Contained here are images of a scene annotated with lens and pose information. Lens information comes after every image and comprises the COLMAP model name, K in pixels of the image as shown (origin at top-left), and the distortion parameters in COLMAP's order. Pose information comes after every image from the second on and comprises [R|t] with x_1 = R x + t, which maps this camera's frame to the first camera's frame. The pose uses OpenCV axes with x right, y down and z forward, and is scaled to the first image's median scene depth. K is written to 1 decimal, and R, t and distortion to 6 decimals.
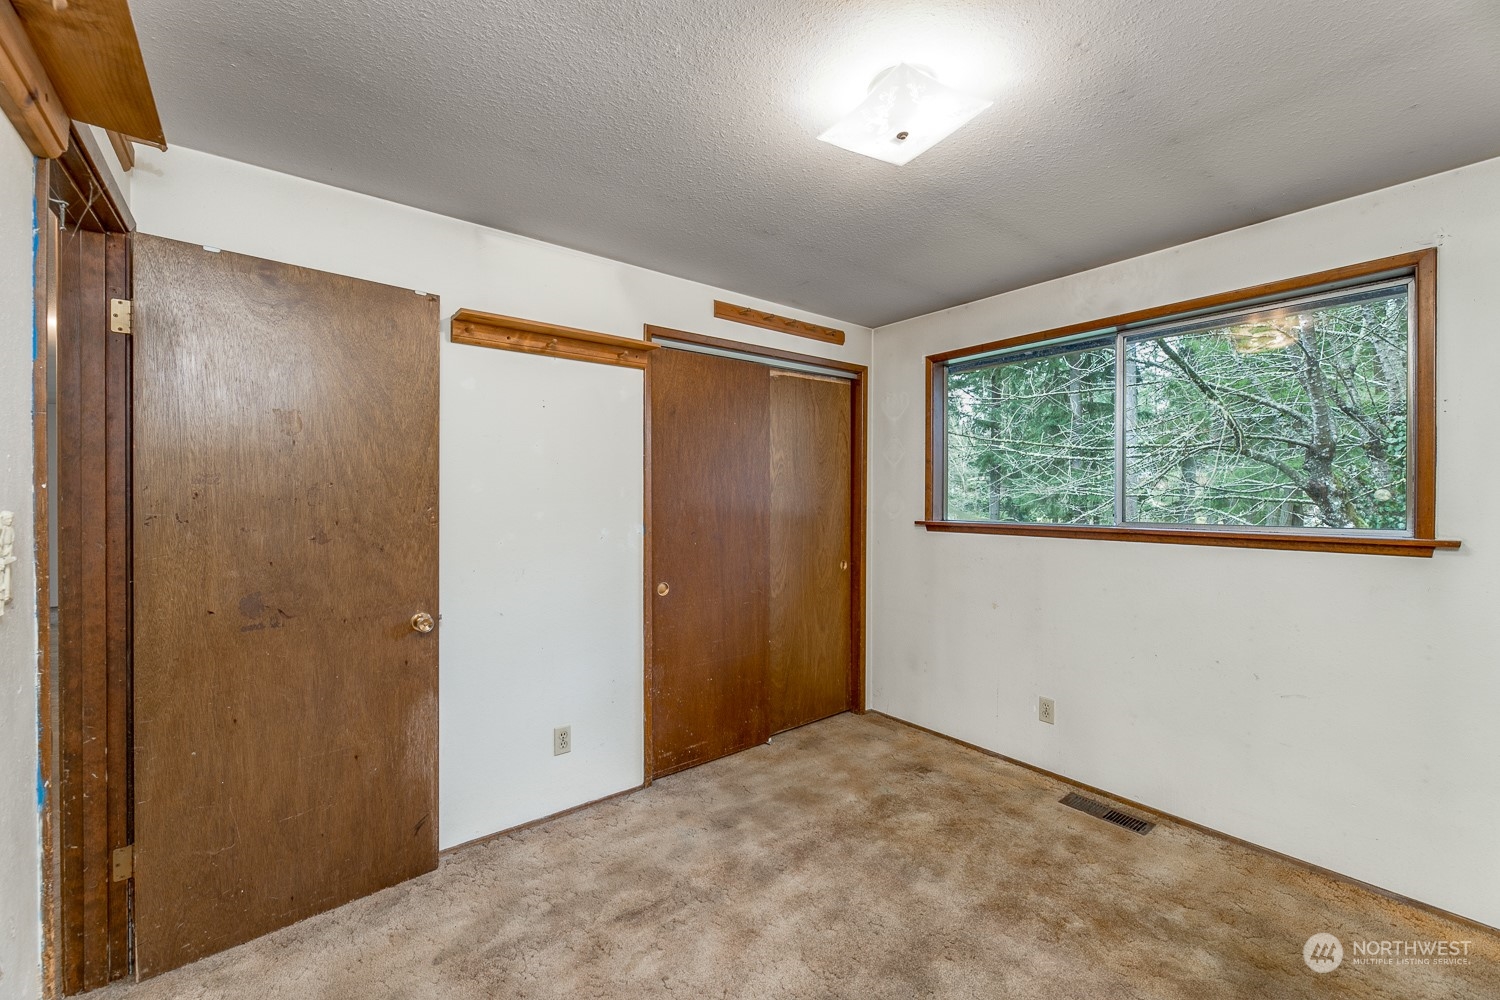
lens RADIAL K [[619.0, 0, 750.0], [0, 619.0, 500.0], [0, 0, 1]] dist [0.001779, 0.000444]
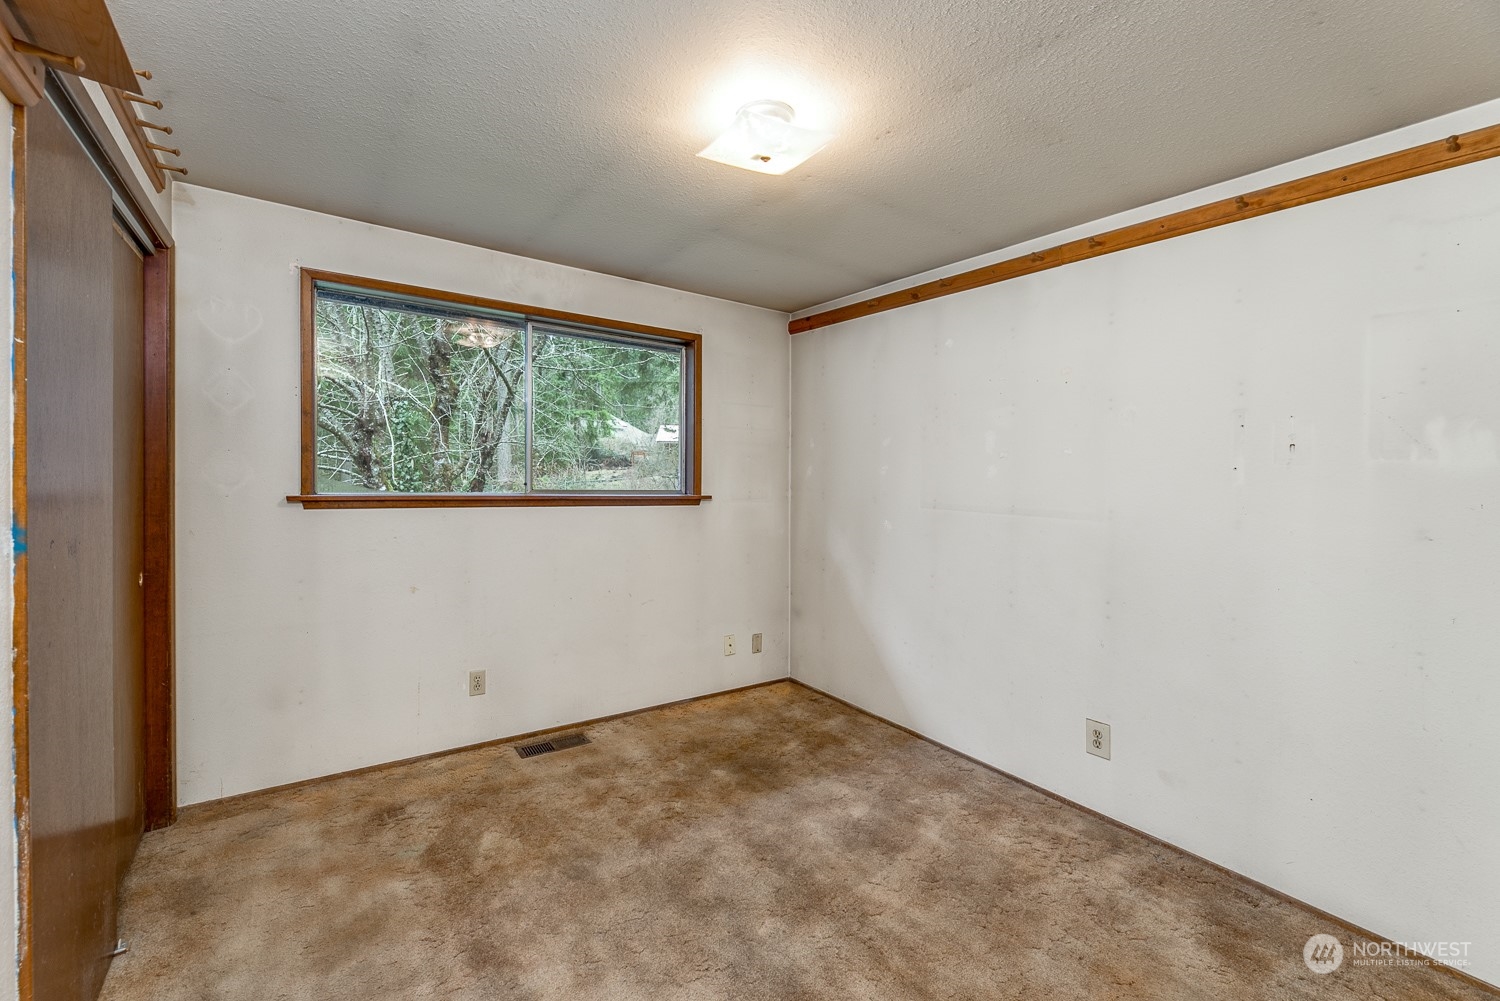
lens RADIAL K [[619.9, 0, 753.4], [0, 619.9, 470.8], [0, 0, 1]] dist [0.000437, -0.000033]
pose [[0.054914, 0.004794, 0.998480, -0.496057], [-0.017449, 0.999840, -0.003841, -0.002263], [-0.998339, -0.017212, 0.054989, 0.524582]]
